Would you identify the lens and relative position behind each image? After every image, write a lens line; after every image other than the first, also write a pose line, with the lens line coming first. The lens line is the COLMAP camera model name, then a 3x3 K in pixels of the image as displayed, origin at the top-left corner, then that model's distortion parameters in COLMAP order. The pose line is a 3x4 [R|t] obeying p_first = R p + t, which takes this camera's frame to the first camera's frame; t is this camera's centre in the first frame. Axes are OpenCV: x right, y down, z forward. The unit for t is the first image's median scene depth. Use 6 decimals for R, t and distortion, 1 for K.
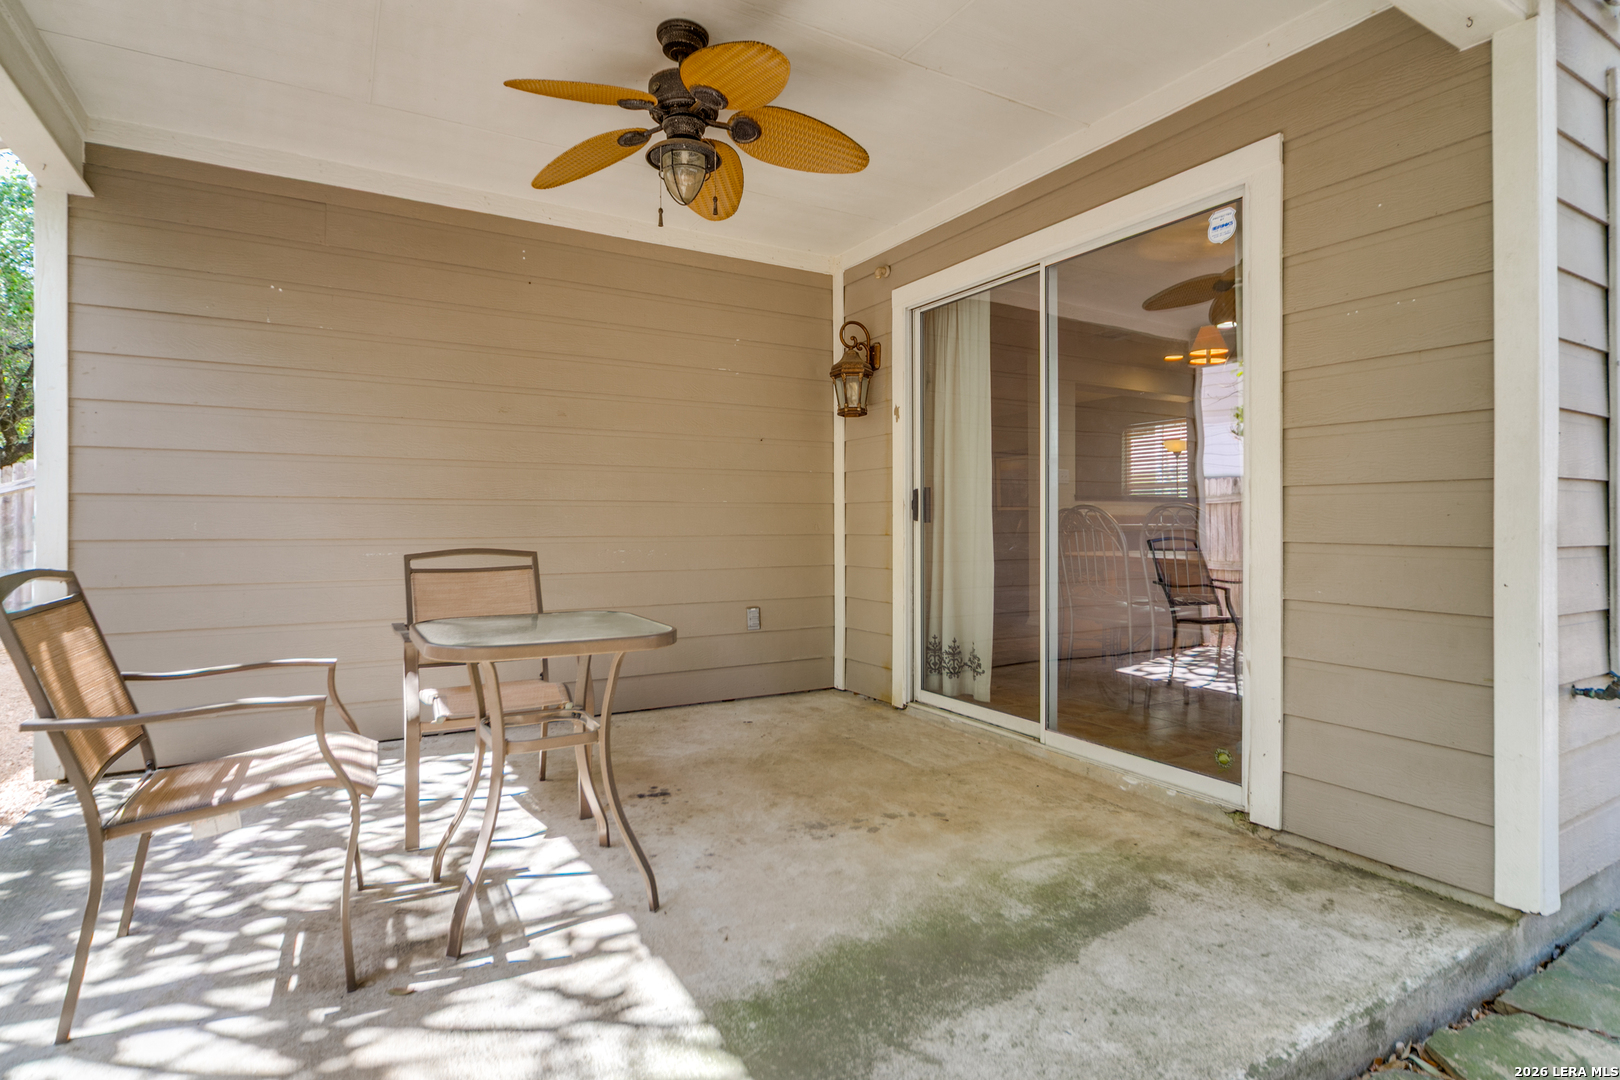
lens RADIAL K [[815.5, 0, 808.7], [0, 815.5, 524.6], [0, 0, 1]] dist [0.000295, -0.000035]
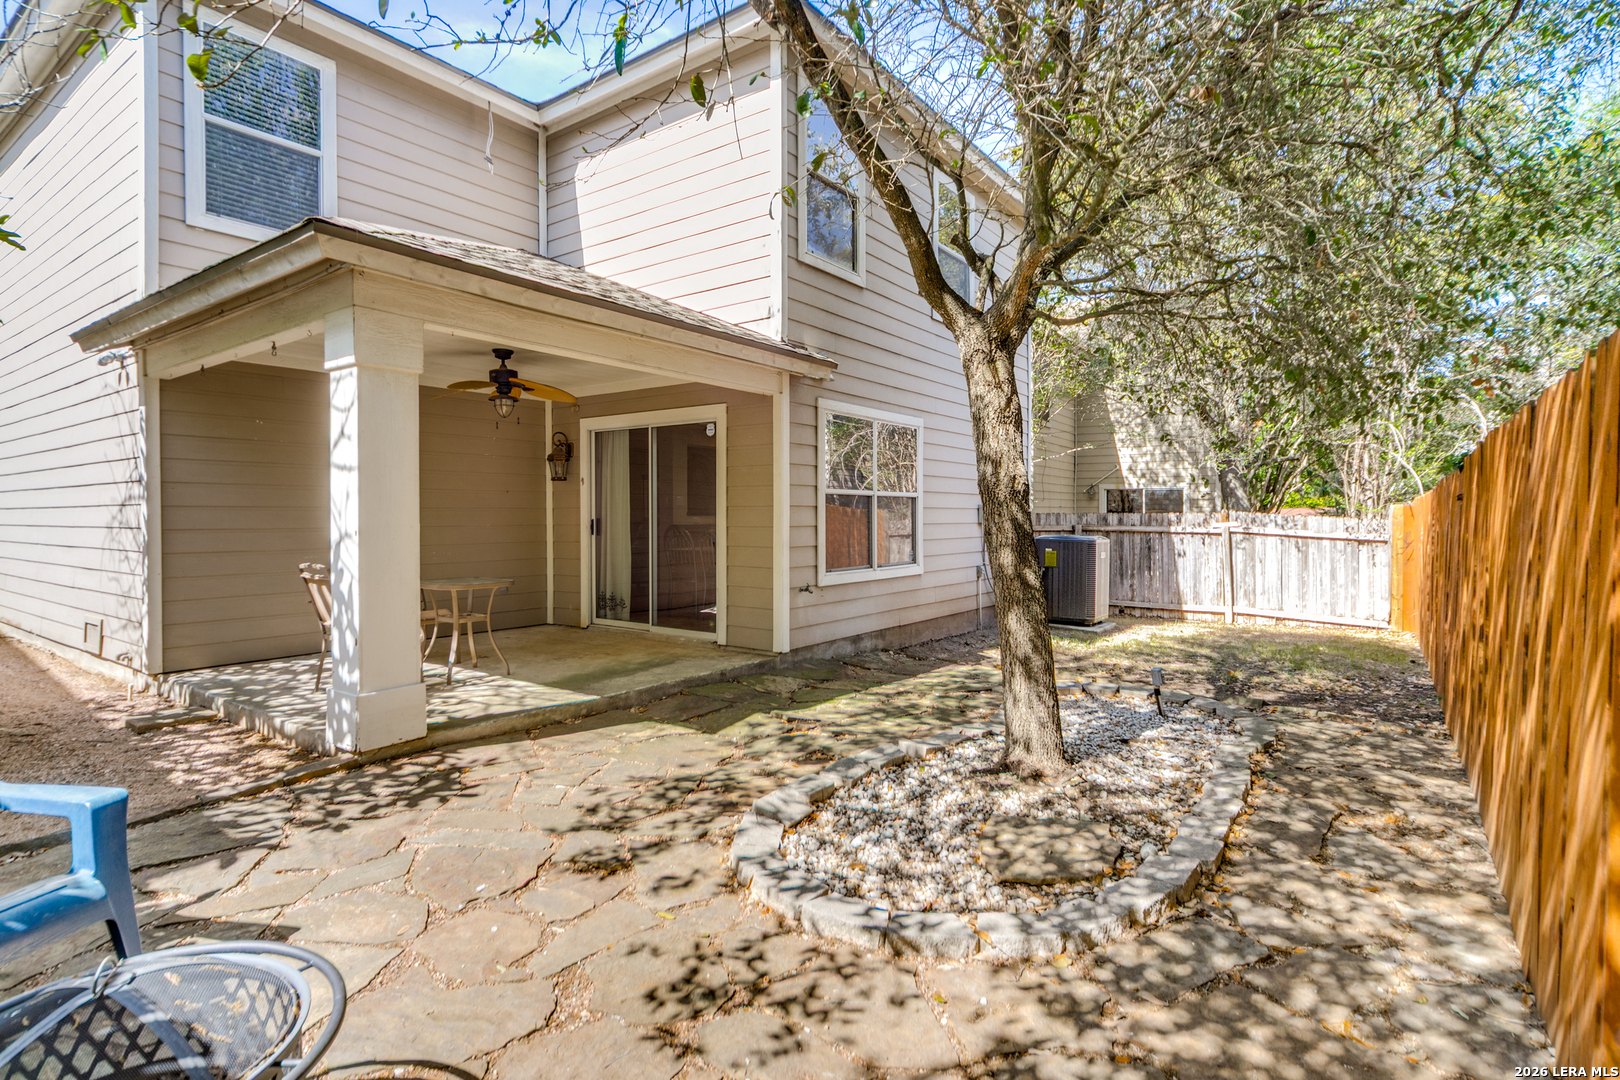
lens RADIAL K [[815.5, 0, 808.7], [0, 815.5, 524.6], [0, 0, 1]] dist [0.000295, -0.000035]
pose [[0.917740, -0.004284, 0.397159, -0.182143], [0.001166, 0.999967, 0.008093, -0.047053], [-0.397180, -0.006964, 0.917714, -1.078399]]
